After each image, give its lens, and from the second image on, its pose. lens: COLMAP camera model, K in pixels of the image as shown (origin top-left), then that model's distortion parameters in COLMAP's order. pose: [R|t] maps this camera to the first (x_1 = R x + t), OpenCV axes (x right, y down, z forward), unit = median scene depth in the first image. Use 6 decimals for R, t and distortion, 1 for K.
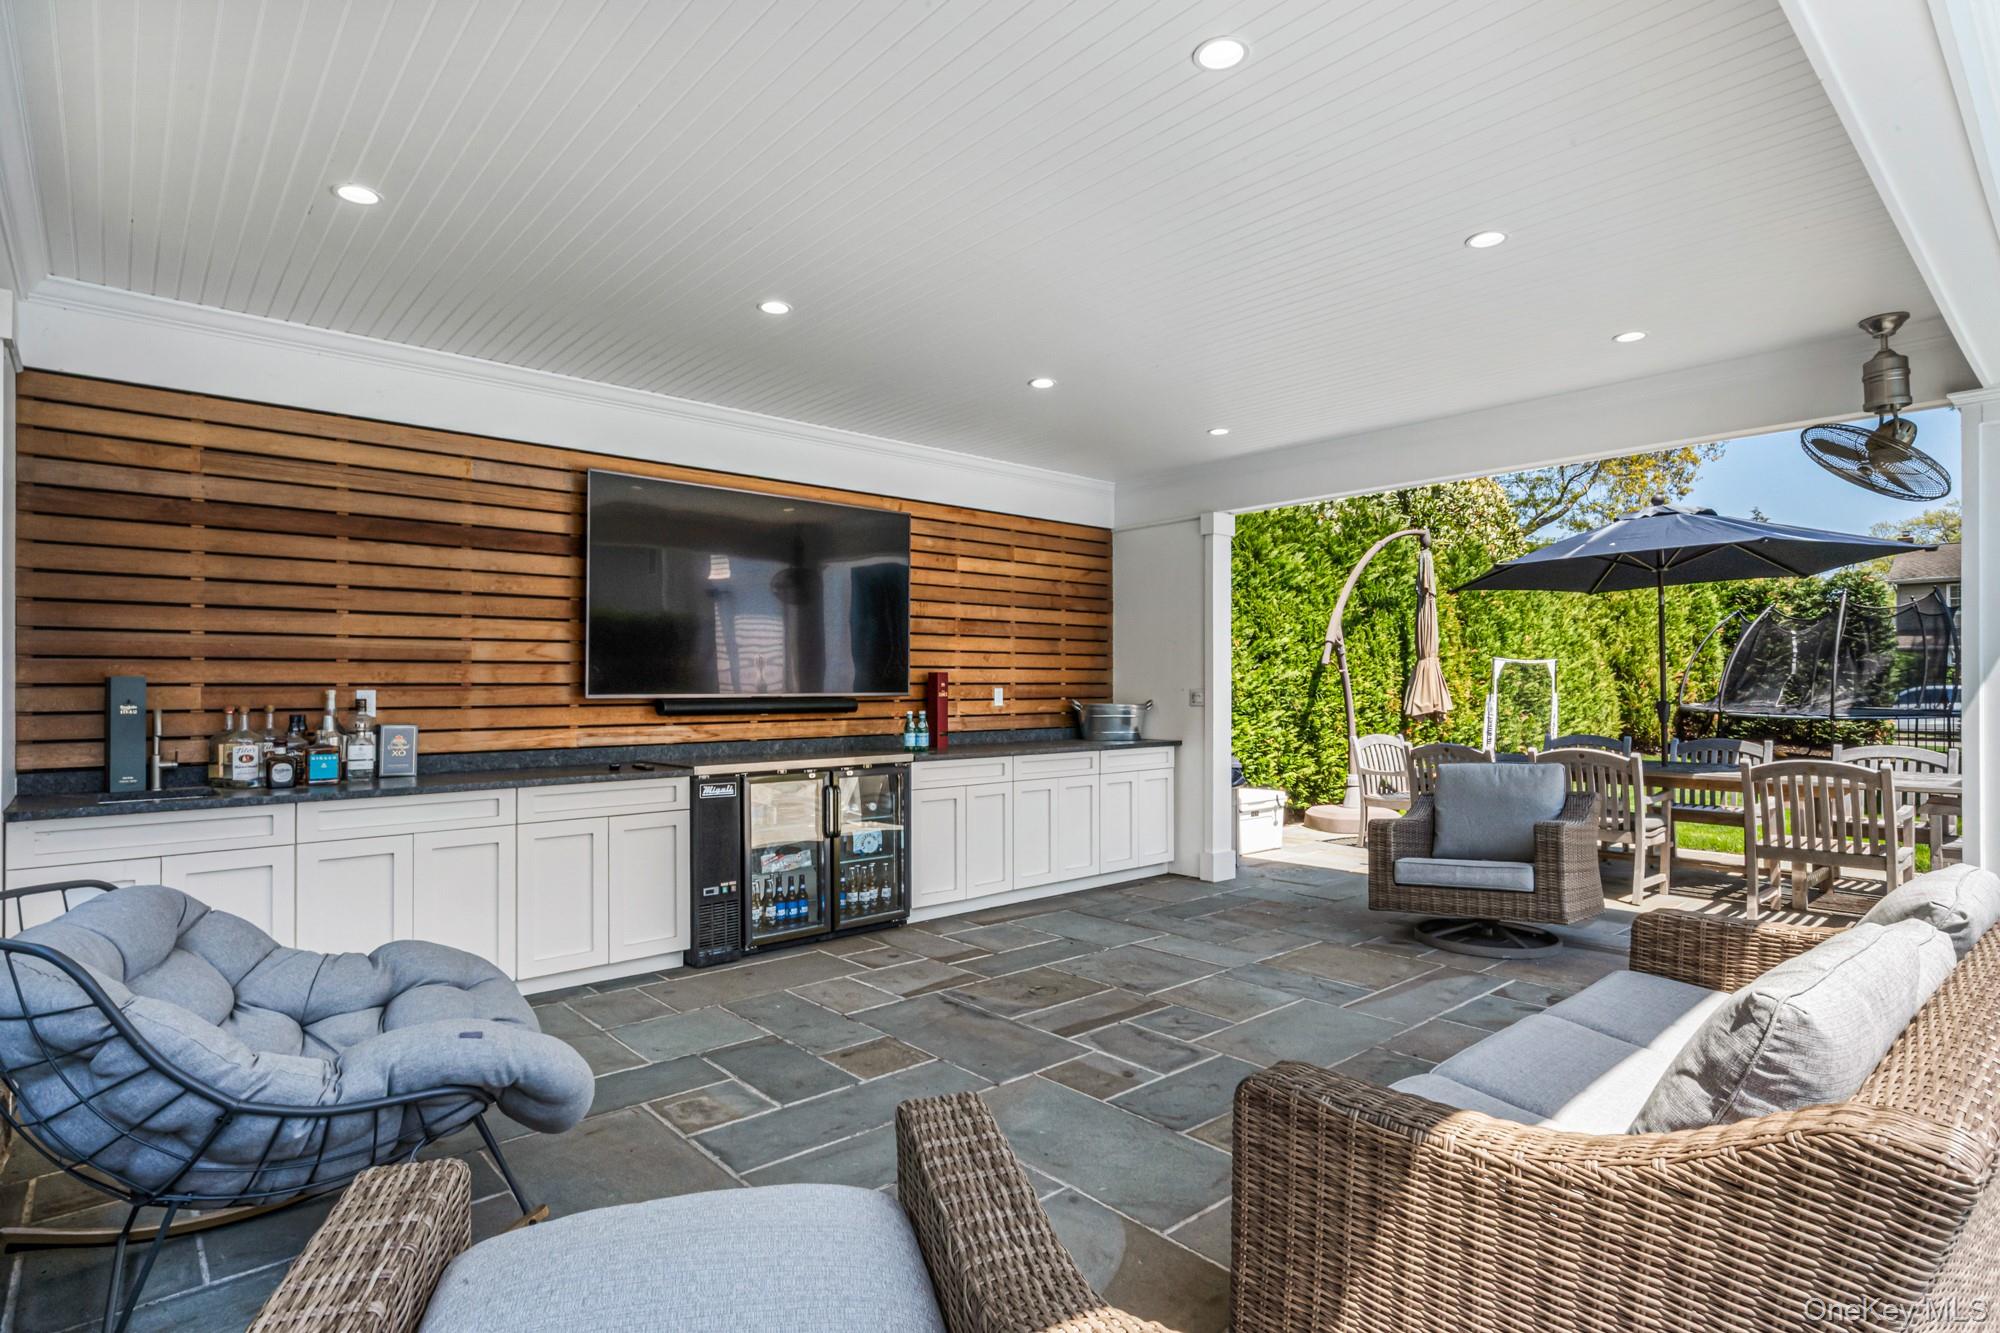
lens RADIAL K [[1001.8, 0, 1000.2], [0, 1001.8, 641.9], [0, 0, 1]] dist [0.000363, 0.000250]
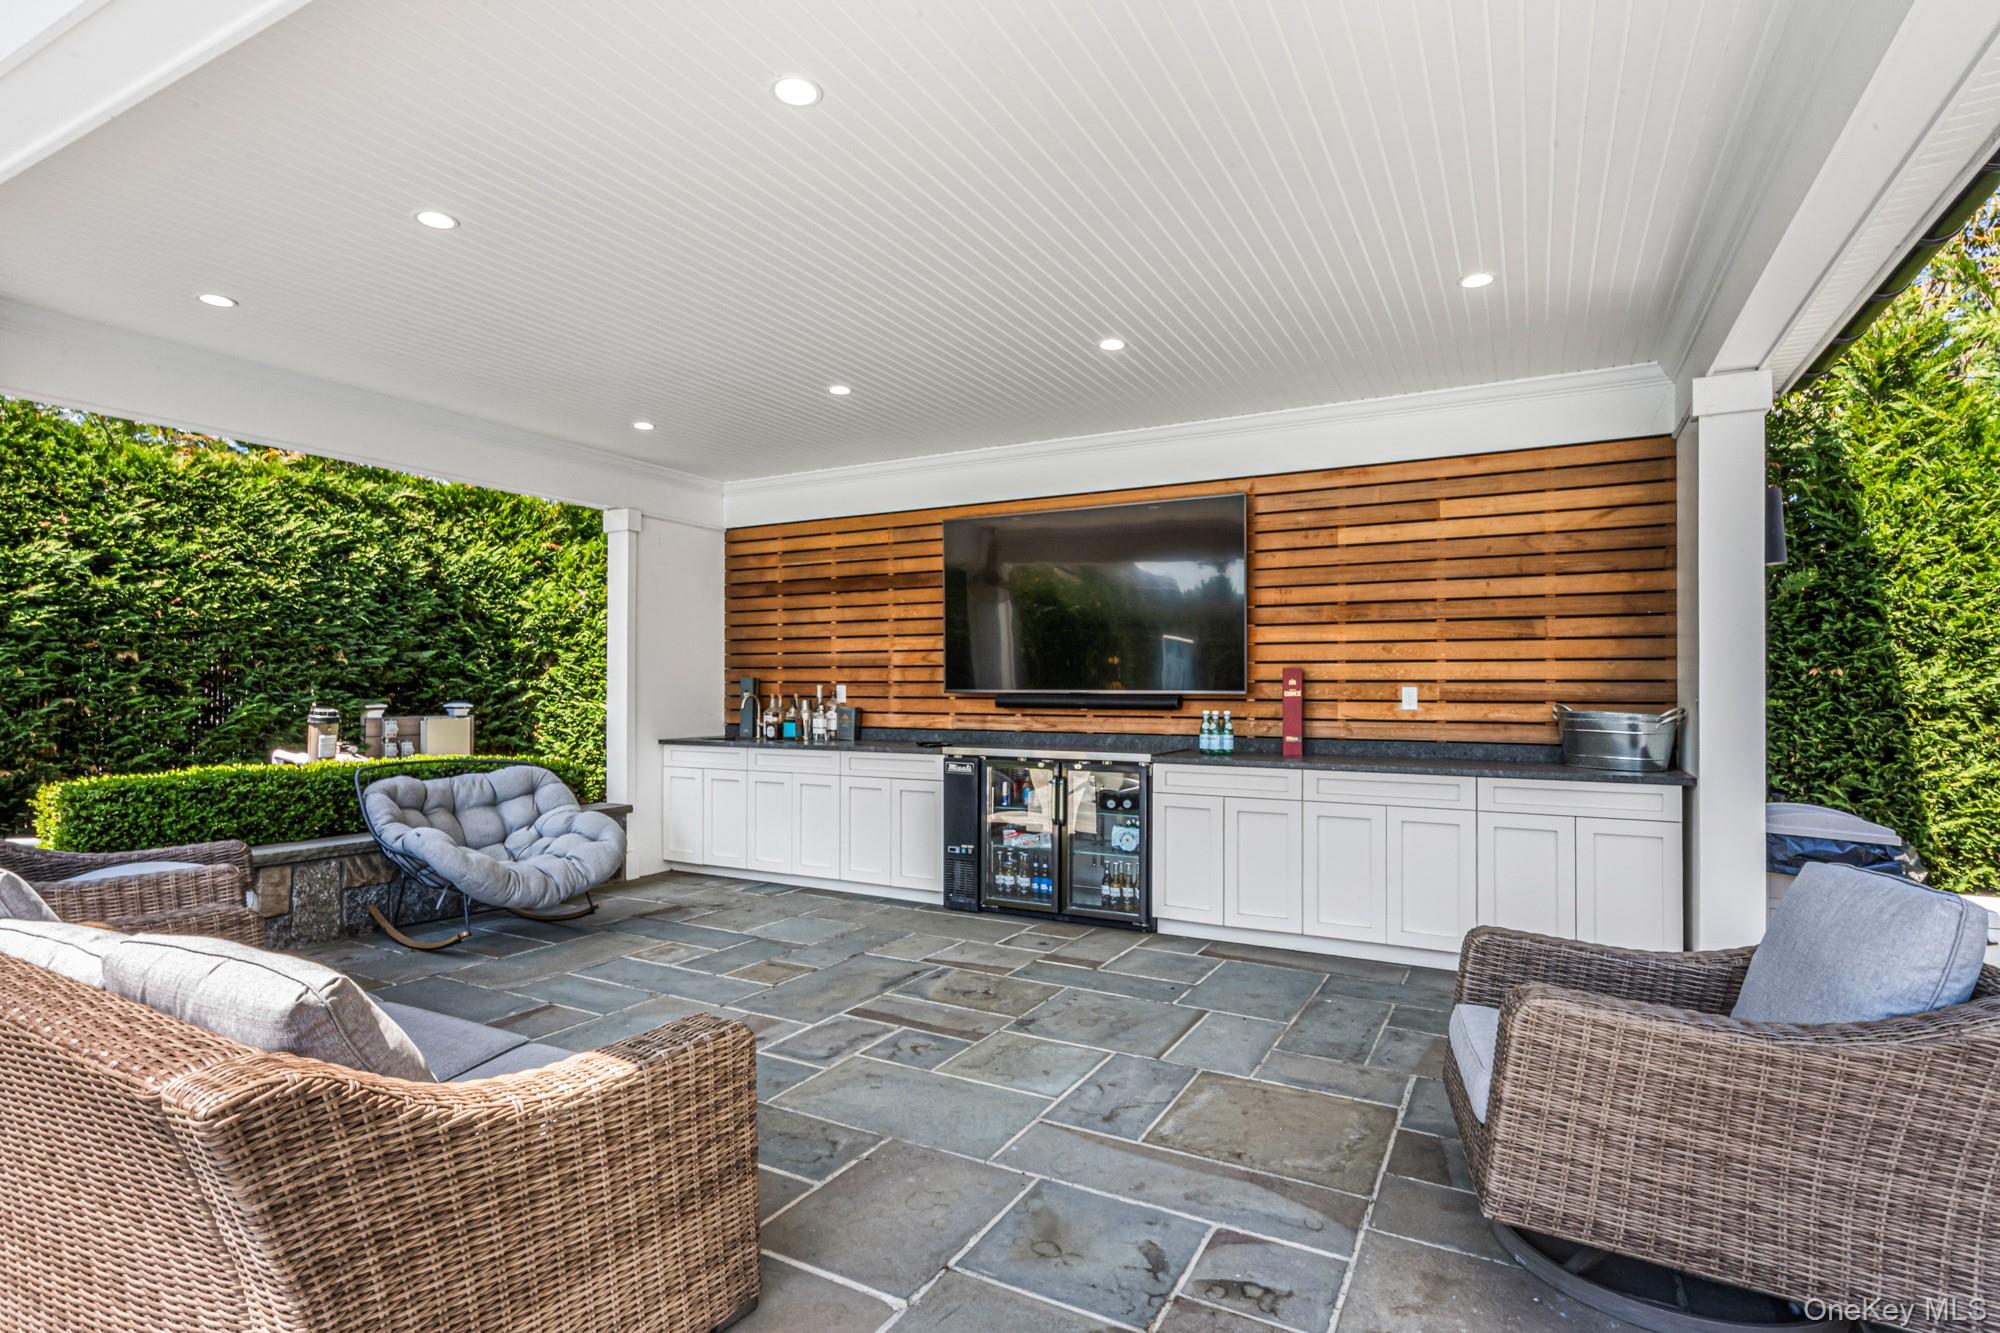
lens RADIAL K [[1001.8, 0, 1000.2], [0, 1001.8, 641.9], [0, 0, 1]] dist [0.000363, 0.000250]
pose [[0.343133, -0.038035, -0.938516, 0.888753], [0.039192, 0.998889, -0.026153, 0.027596], [0.938469, -0.027808, 0.344242, 0.626713]]
